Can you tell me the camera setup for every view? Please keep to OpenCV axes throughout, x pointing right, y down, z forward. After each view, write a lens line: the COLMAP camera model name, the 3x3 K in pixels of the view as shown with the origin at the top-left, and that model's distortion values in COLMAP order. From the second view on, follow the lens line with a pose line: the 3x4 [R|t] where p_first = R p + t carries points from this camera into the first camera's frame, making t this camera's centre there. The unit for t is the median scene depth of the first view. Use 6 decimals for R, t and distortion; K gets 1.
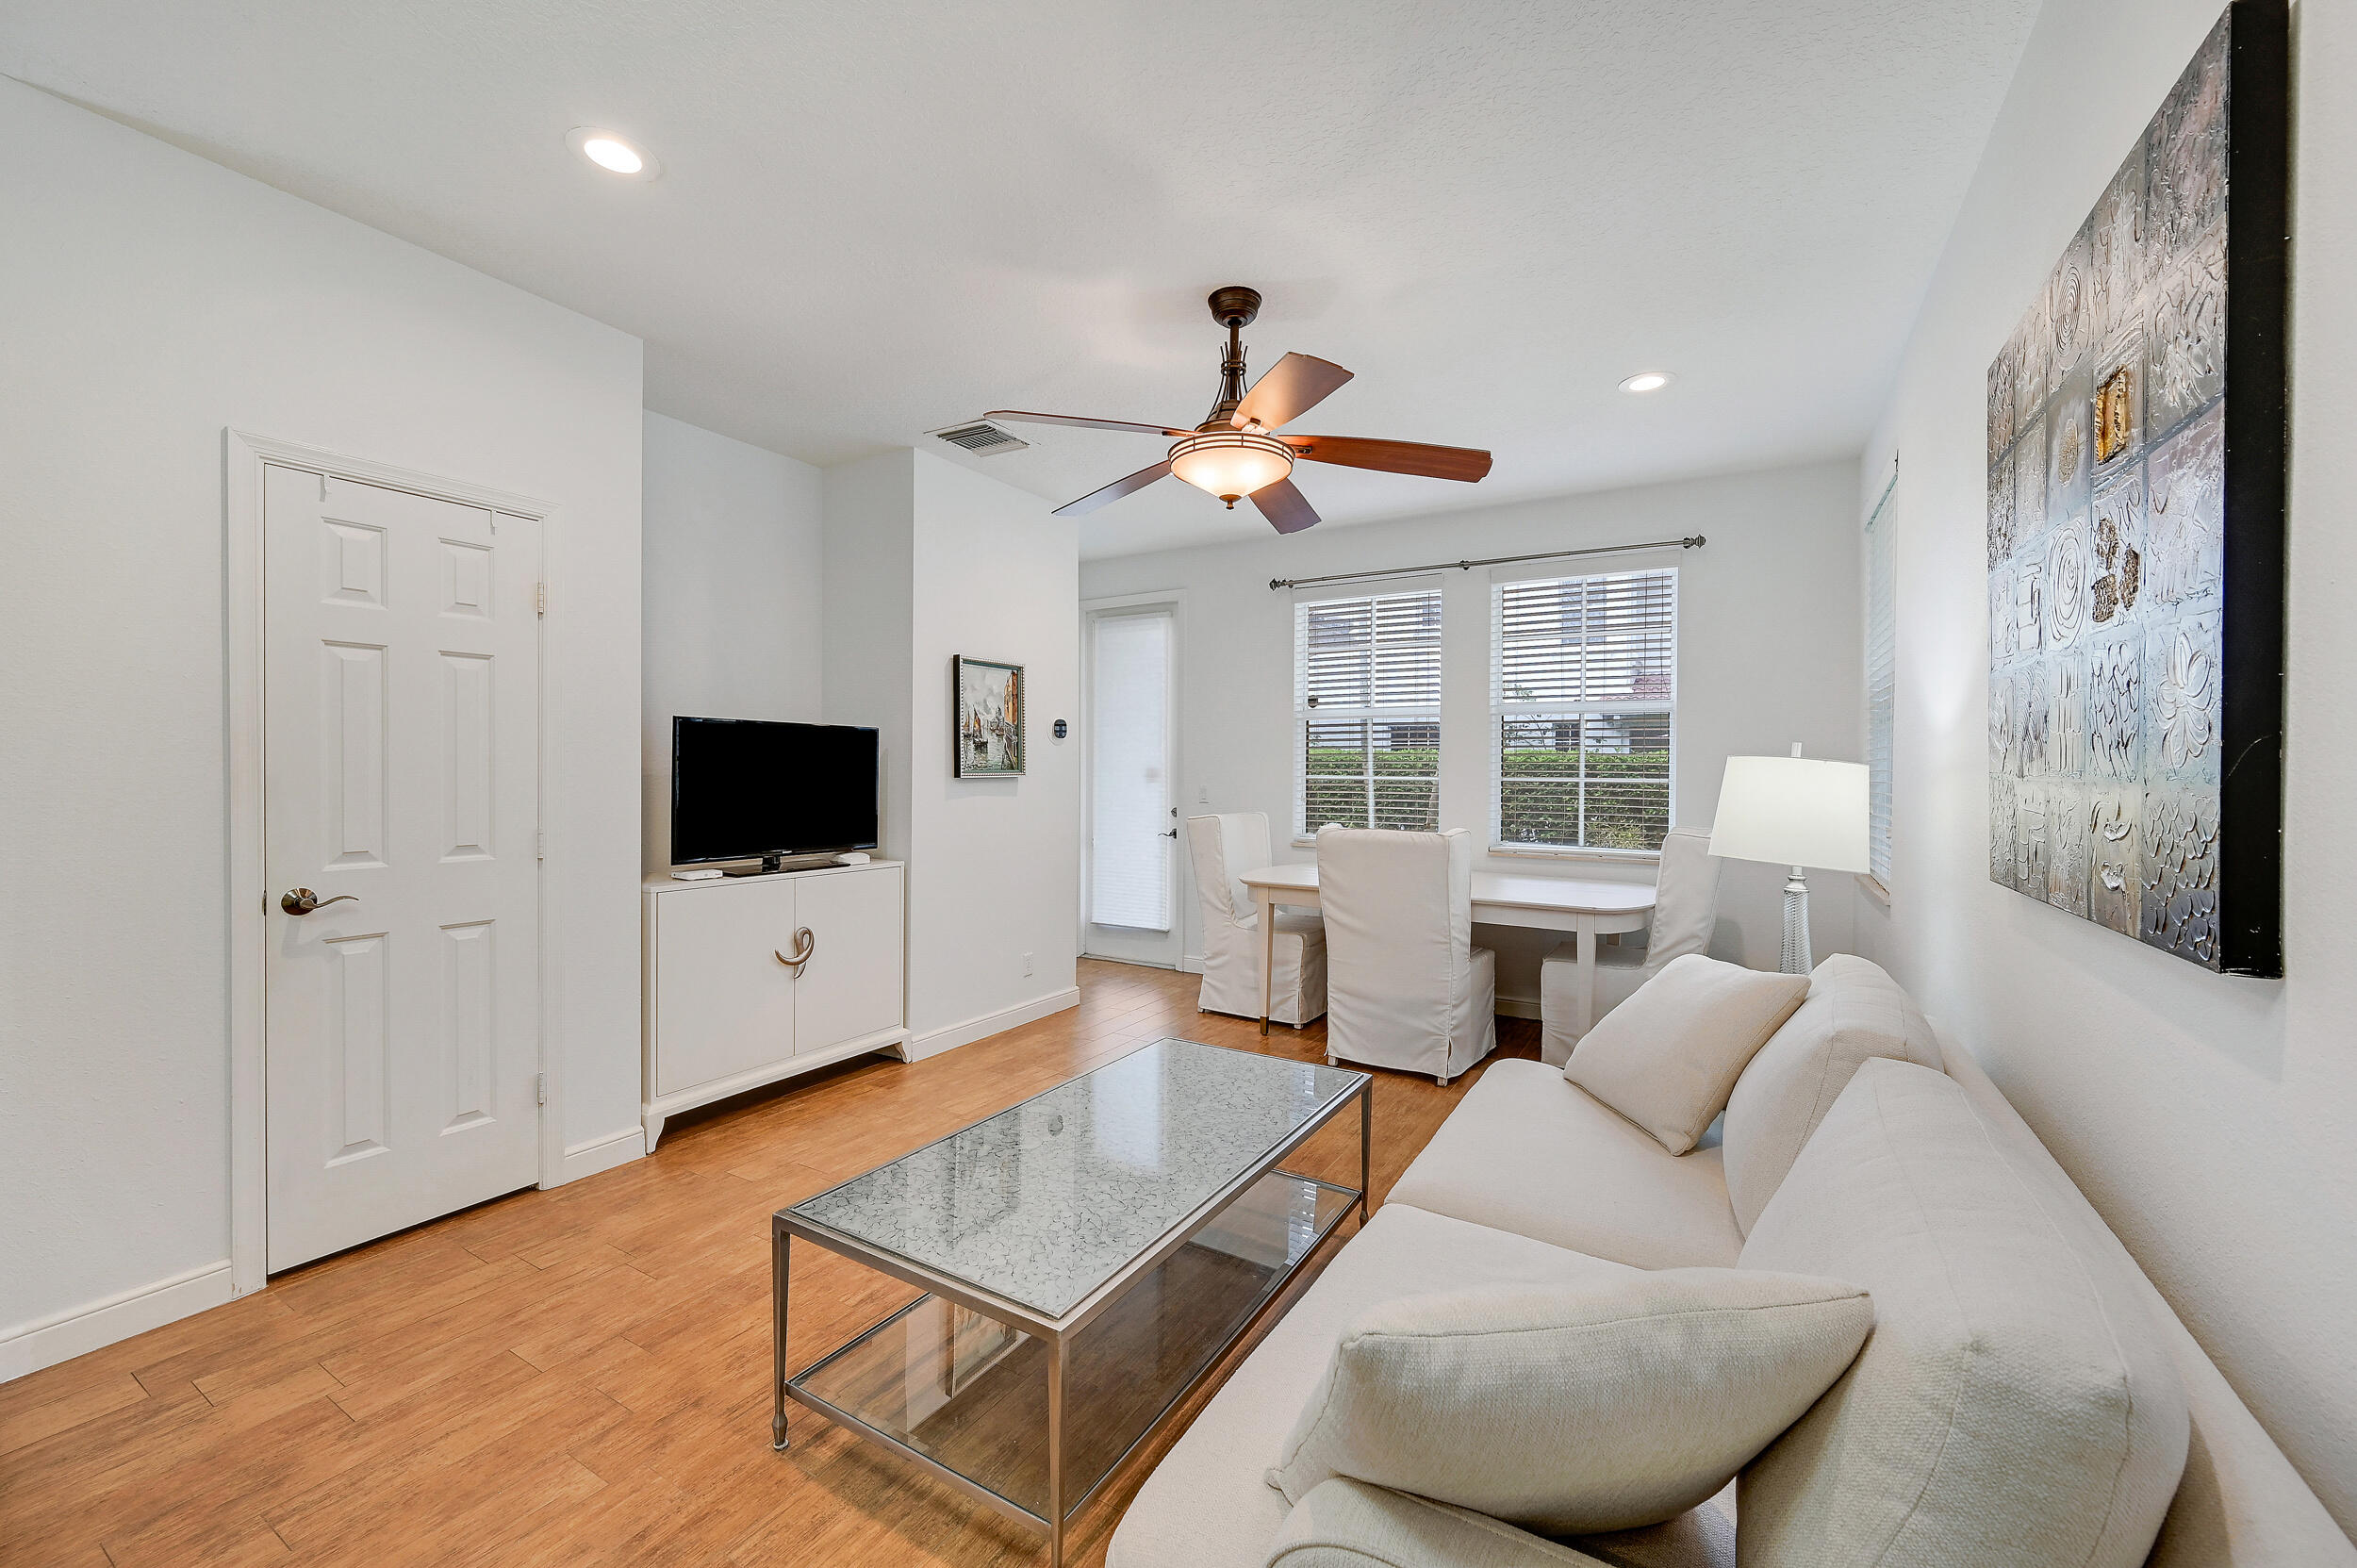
lens RADIAL K [[924.0, 0, 1186.9], [0, 924.0, 777.3], [0, 0, 1]] dist [0.000214, -0.000129]
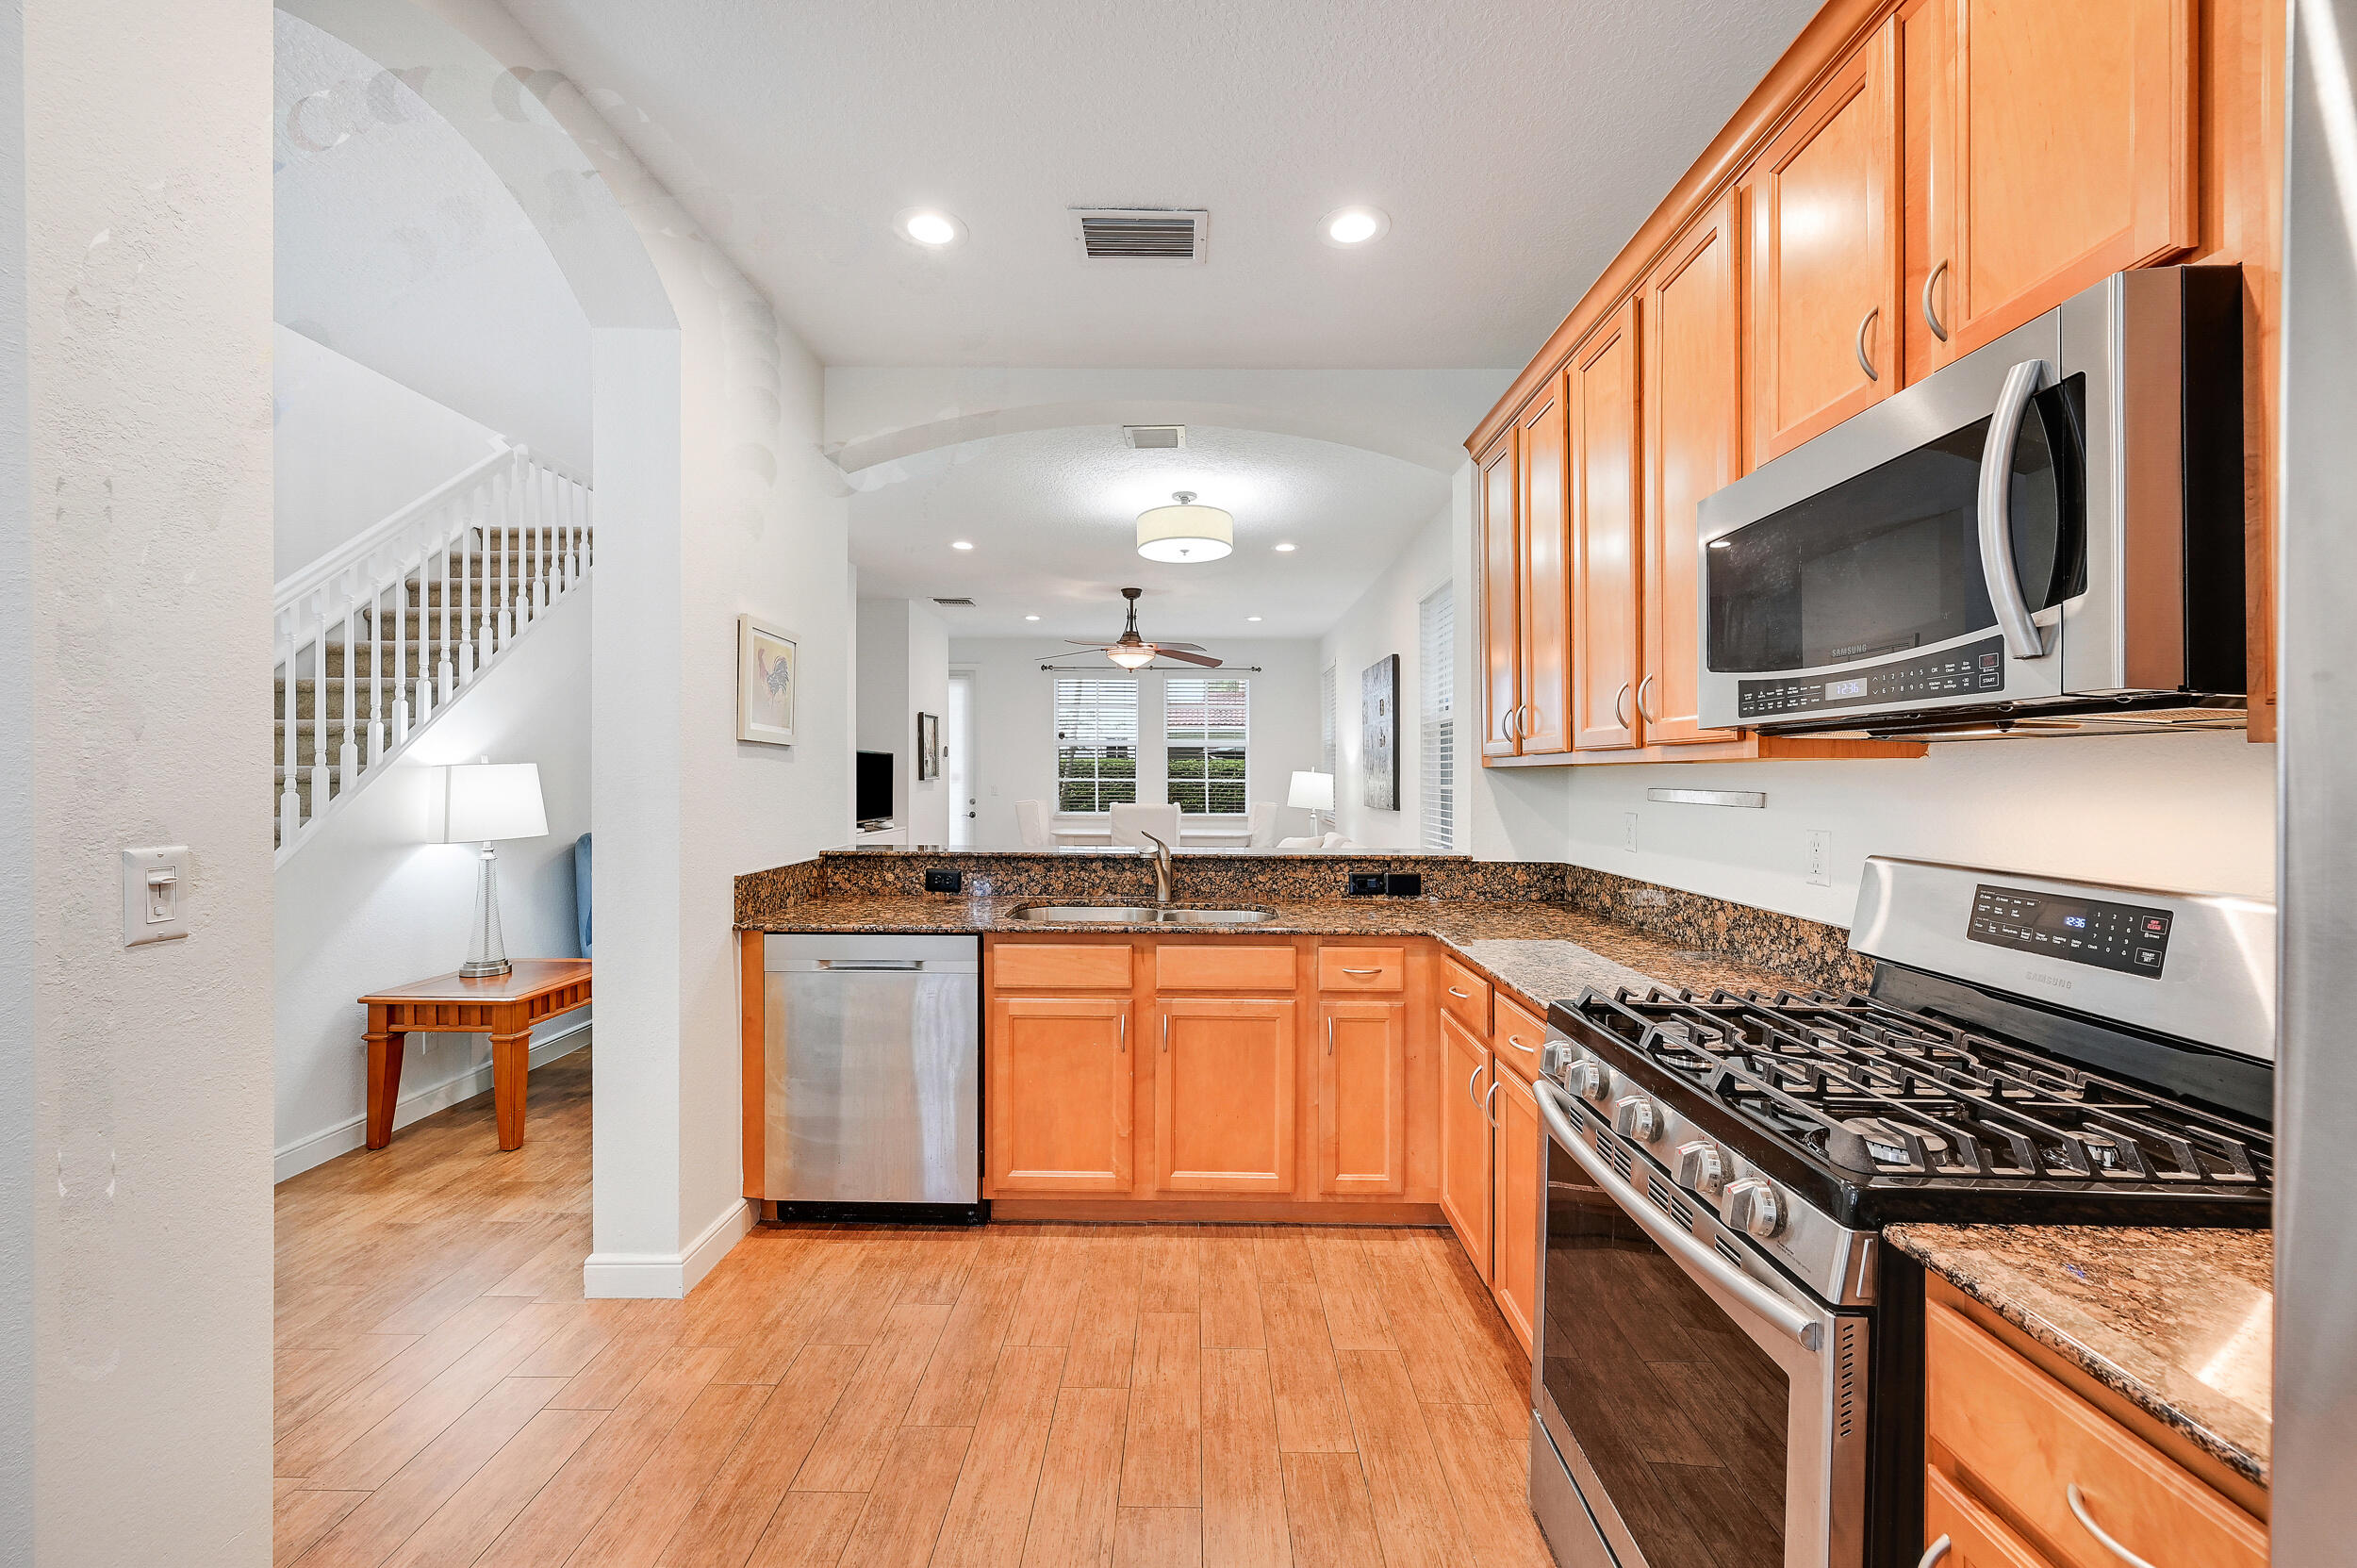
lens RADIAL K [[923.9, 0, 1176.3], [0, 923.9, 773.2], [0, 0, 1]] dist [-0.001961, -0.000280]
pose [[0.868739, 0.000730, 0.495269, -0.832580], [0.002597, 0.999978, -0.006028, -0.001255], [-0.495263, 0.006523, 0.868719, -0.951191]]
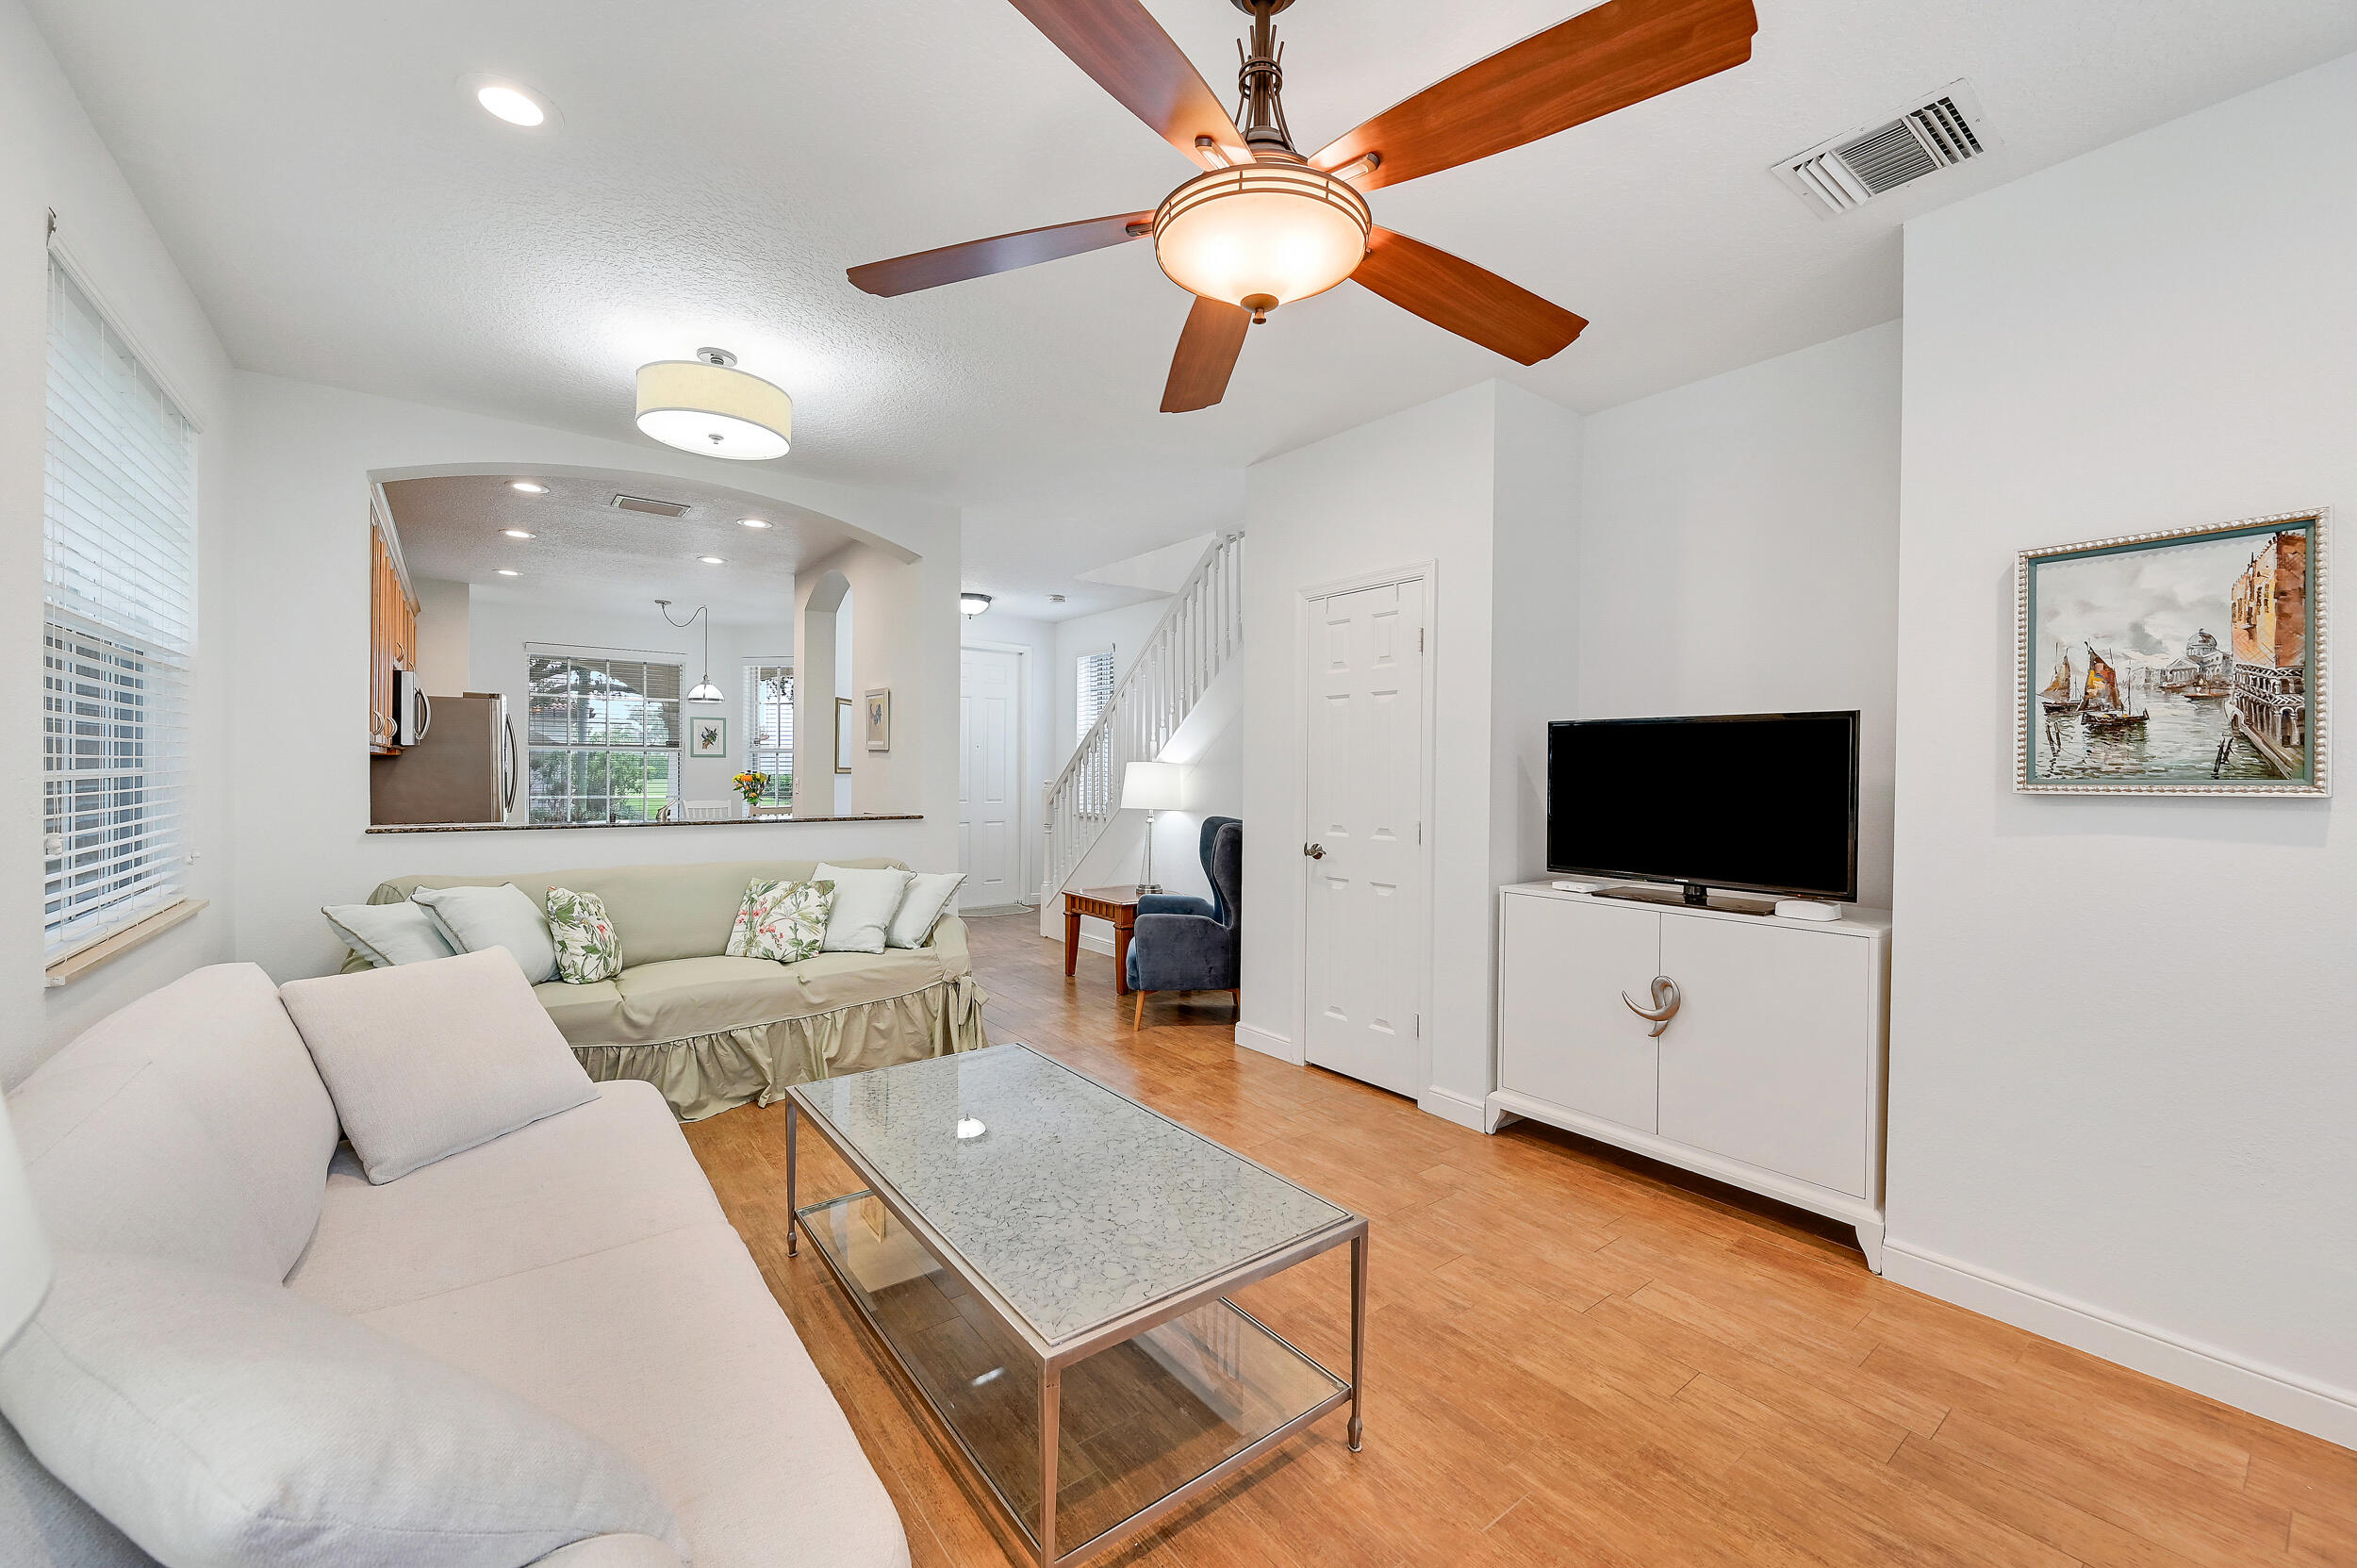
lens RADIAL K [[923.9, 0, 1176.3], [0, 923.9, 773.2], [0, 0, 1]] dist [-0.001961, -0.000280]
pose [[-0.376341, -0.008362, -0.926443, 0.463052], [-0.017664, 0.999842, -0.001849, -0.001655], [0.926313, 0.015669, -0.376430, 0.895608]]
